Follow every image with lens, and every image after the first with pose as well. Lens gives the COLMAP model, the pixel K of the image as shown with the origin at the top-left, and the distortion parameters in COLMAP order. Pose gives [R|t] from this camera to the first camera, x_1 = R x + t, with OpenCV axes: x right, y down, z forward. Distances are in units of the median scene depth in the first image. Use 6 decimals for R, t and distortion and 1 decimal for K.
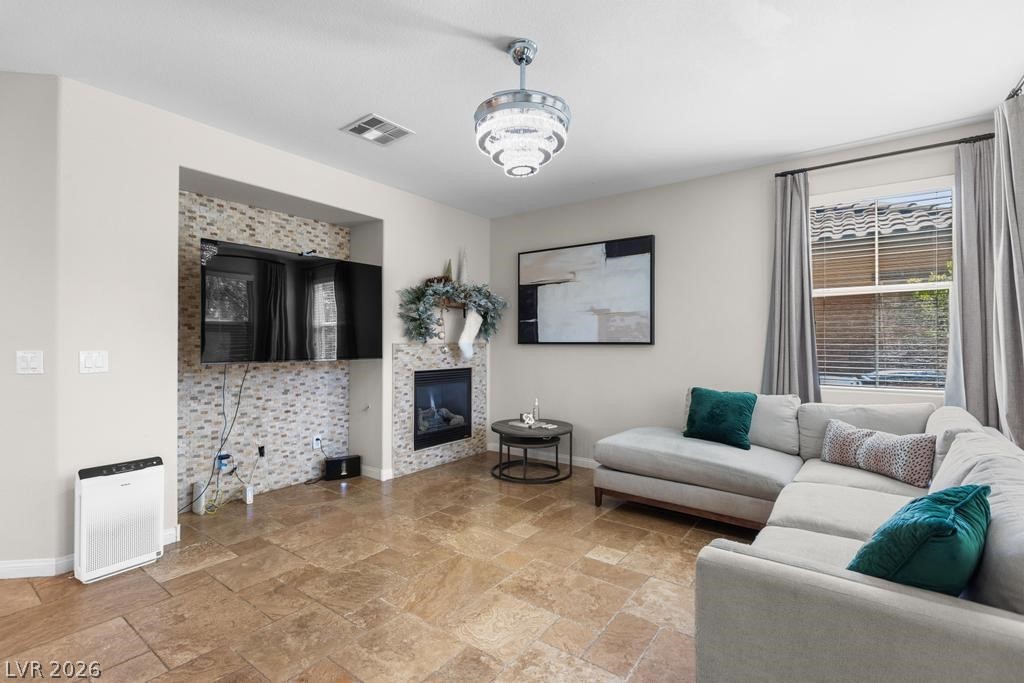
lens RADIAL K [[466.2, 0, 508.9], [0, 466.2, 330.1], [0, 0, 1]] dist [-0.002967, -0.000212]
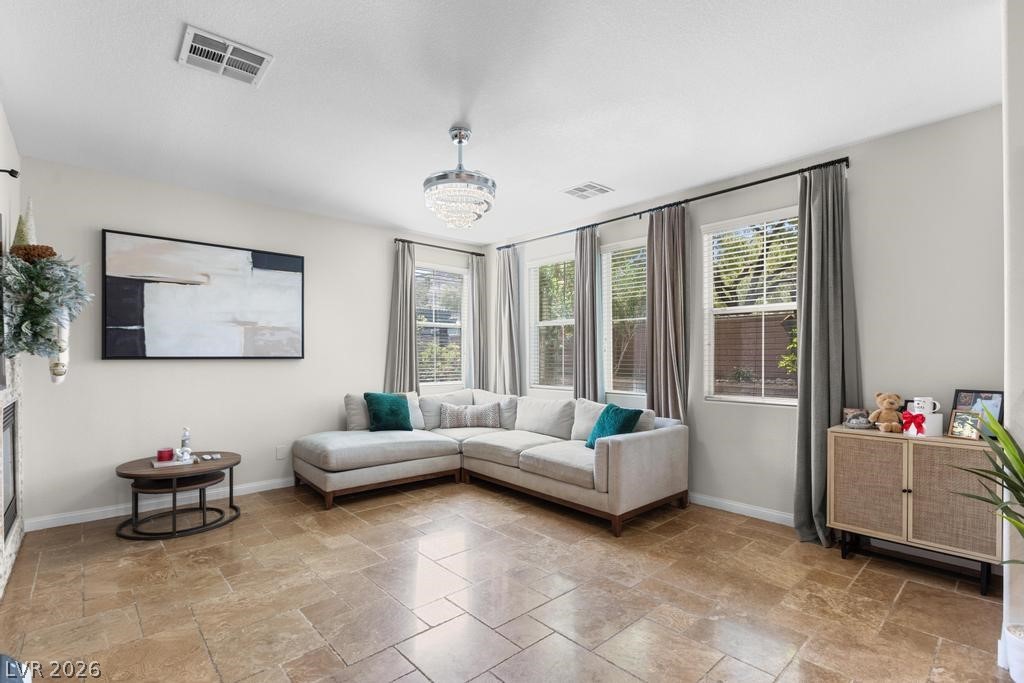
lens RADIAL K [[467.9, 0, 513.4], [0, 467.9, 340.1], [0, 0, 1]] dist [-0.004244, -0.000519]
pose [[0.198865, 0.031499, 0.979521, -0.643645], [-0.024596, 0.999329, -0.027142, 0.005444], [-0.979718, -0.018694, 0.199506, 0.305681]]
